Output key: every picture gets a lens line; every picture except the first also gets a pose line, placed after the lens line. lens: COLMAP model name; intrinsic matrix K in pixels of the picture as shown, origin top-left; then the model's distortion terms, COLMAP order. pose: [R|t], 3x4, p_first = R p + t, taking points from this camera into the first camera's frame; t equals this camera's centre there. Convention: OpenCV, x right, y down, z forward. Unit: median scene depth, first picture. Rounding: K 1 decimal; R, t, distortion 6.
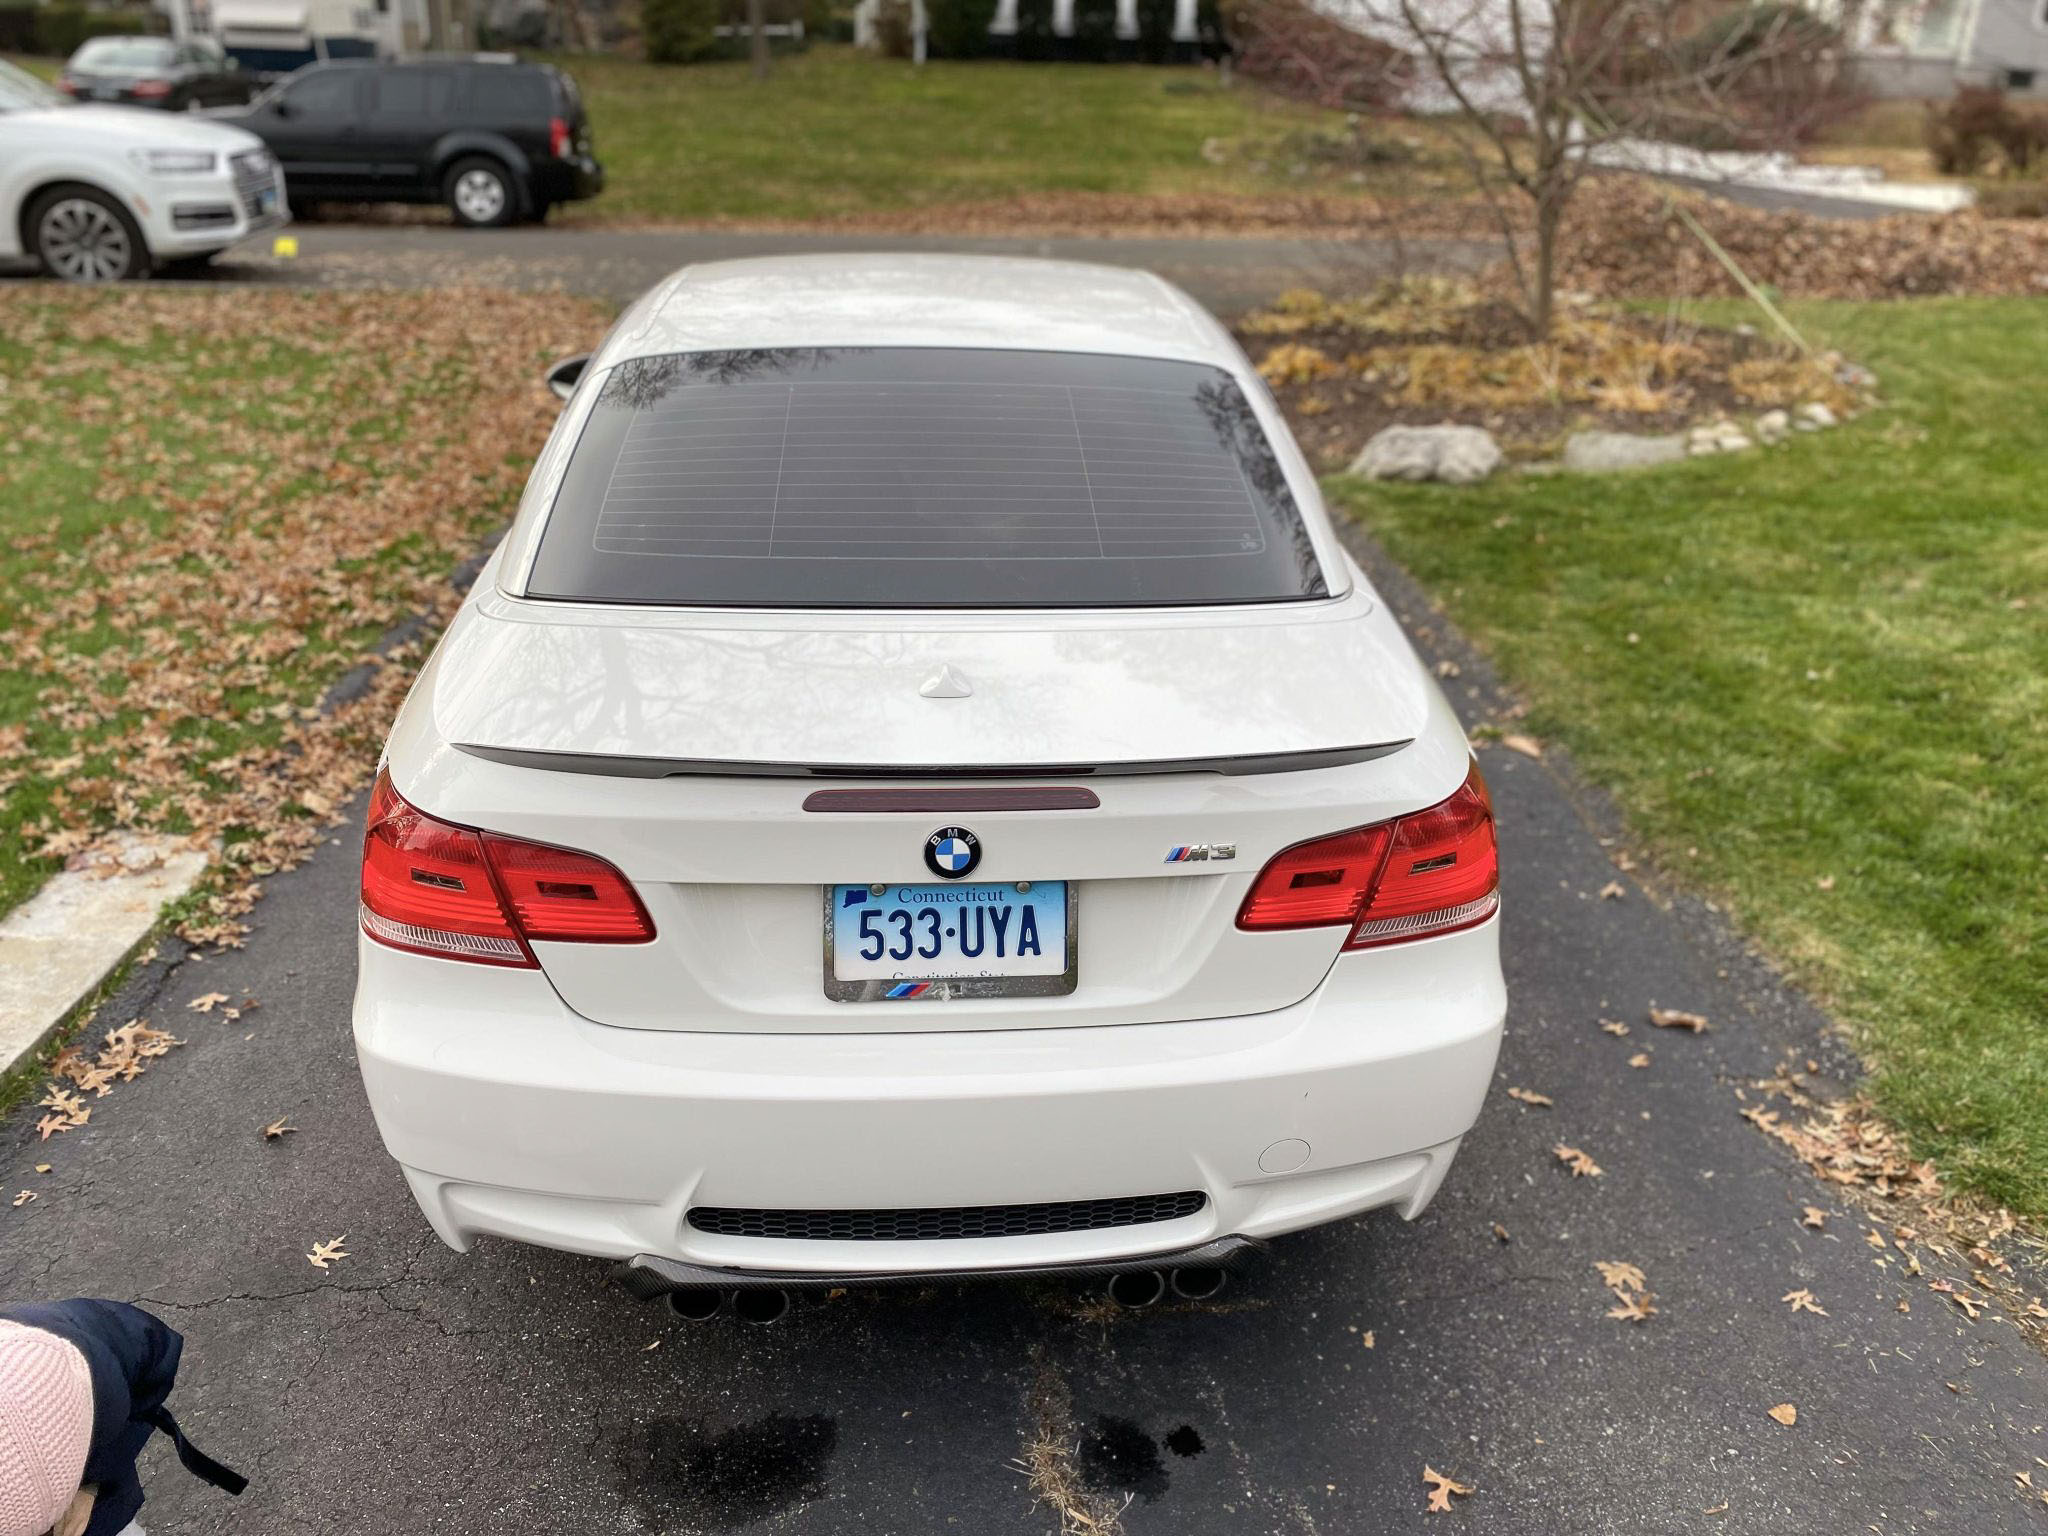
lens RADIAL K [[1527.5, 0, 1024.0], [0, 1527.5, 768.0], [0, 0, 1]] dist [0.114775, -0.114228]
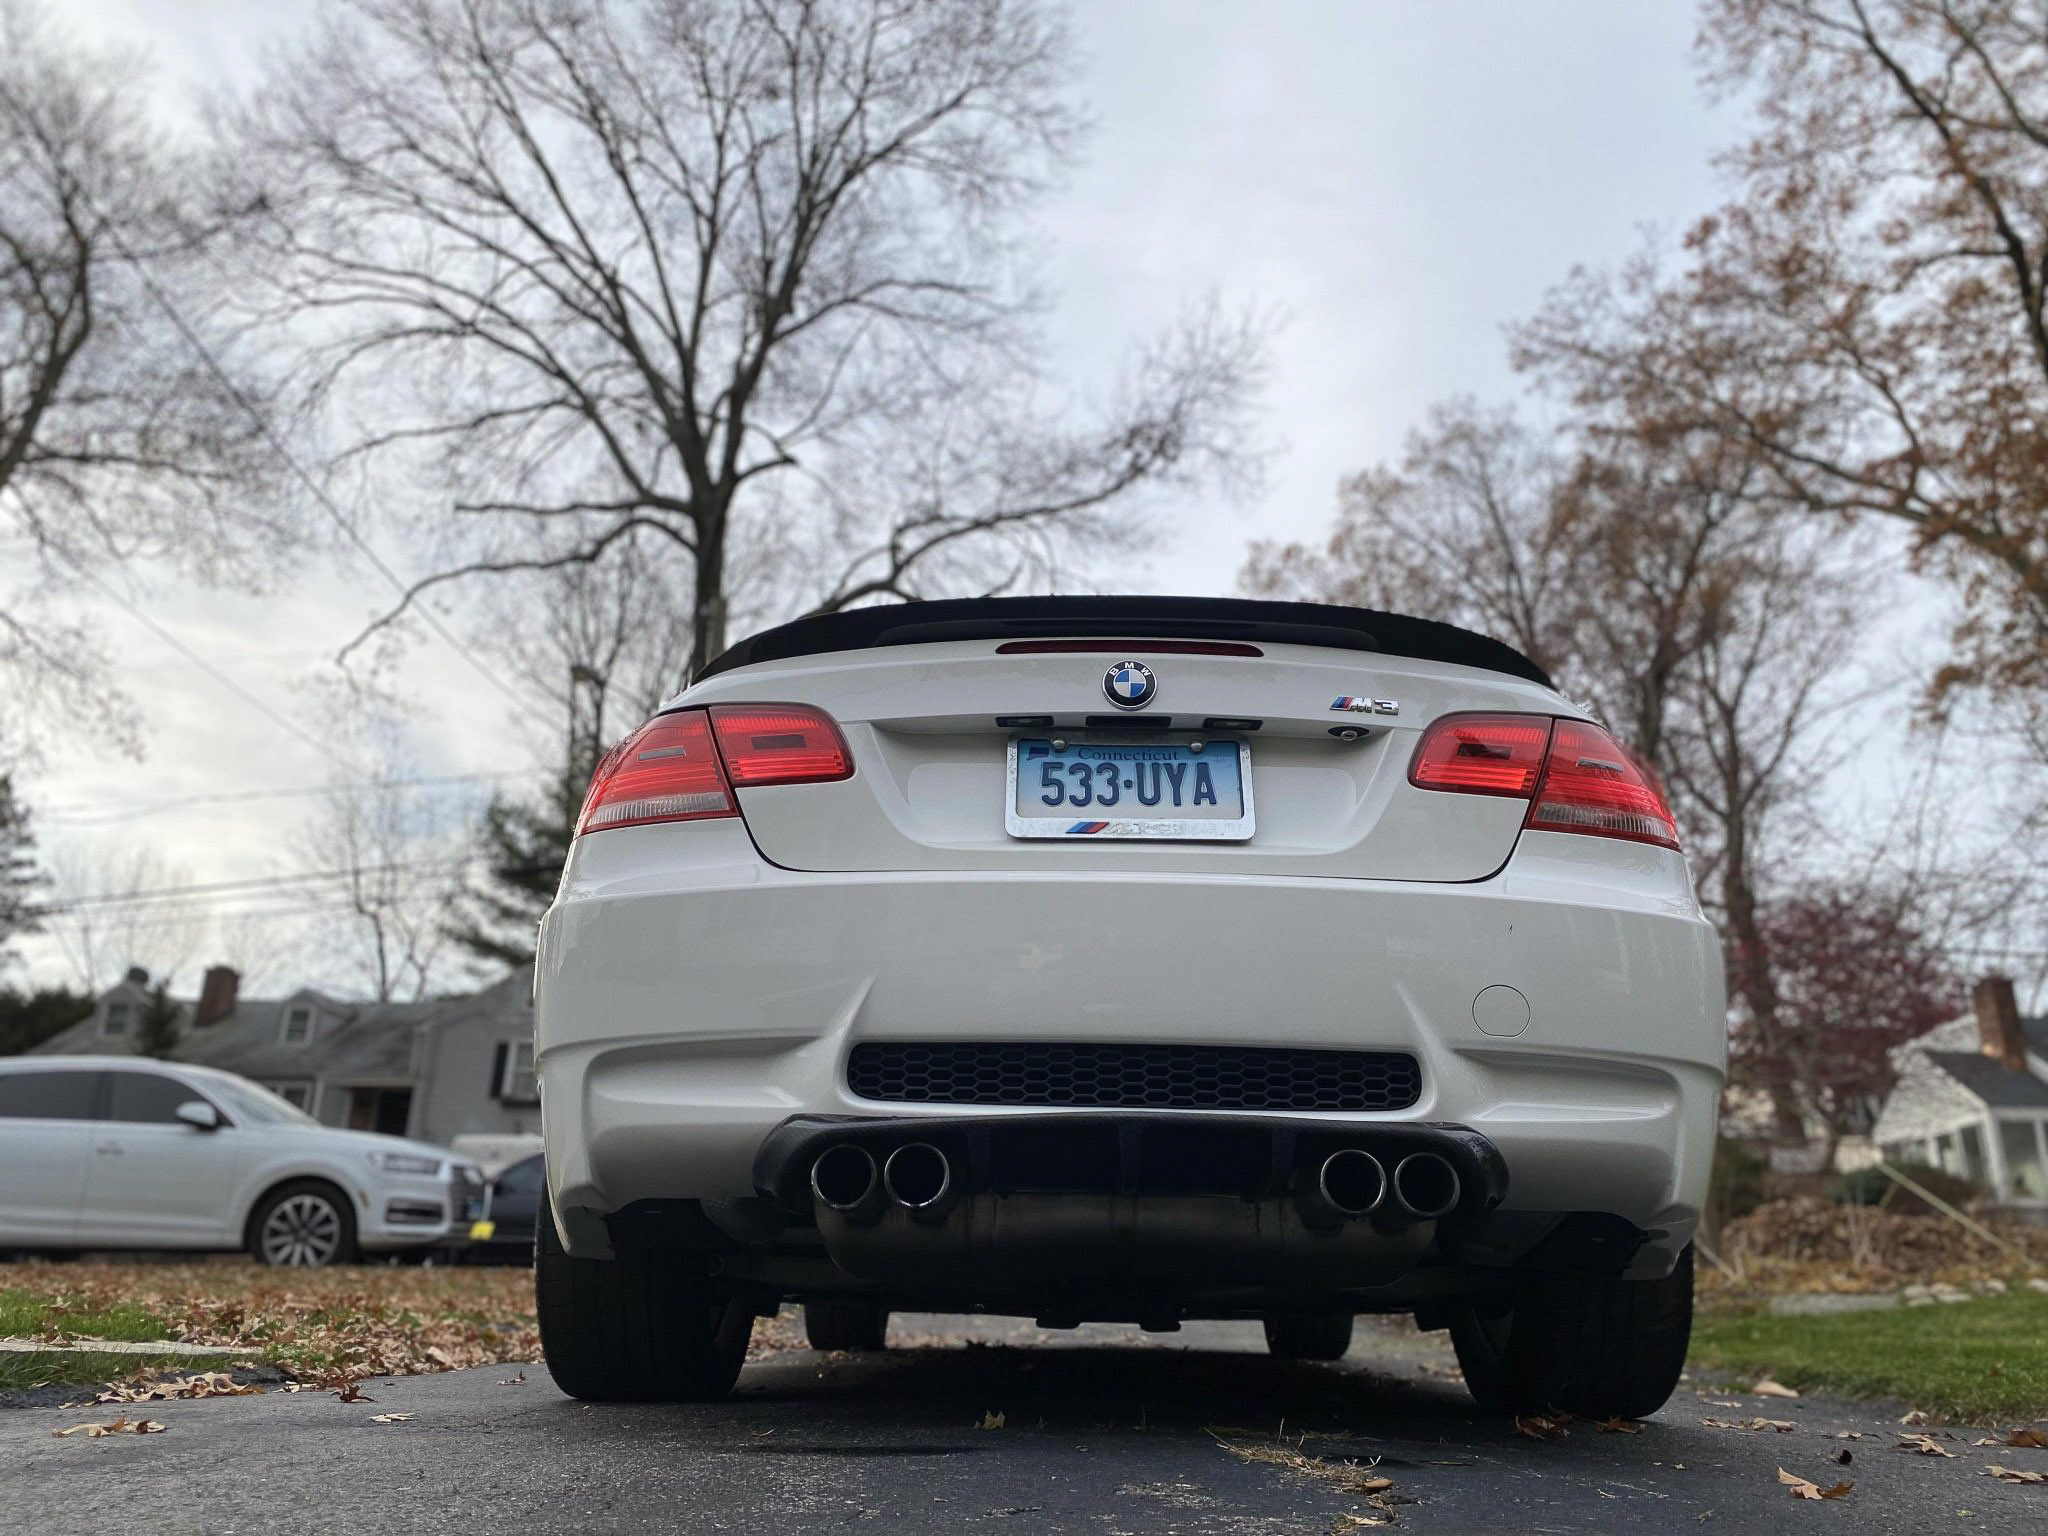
lens RADIAL K [[1527.5, 0, 1024.0], [0, 1527.5, 768.0], [0, 0, 1]] dist [0.114775, -0.114228]
pose [[0.996069, -0.036172, -0.080860, -0.033975], [-0.027530, 0.741218, -0.670700, 0.798276], [0.084196, 0.670289, 0.737308, 0.218680]]
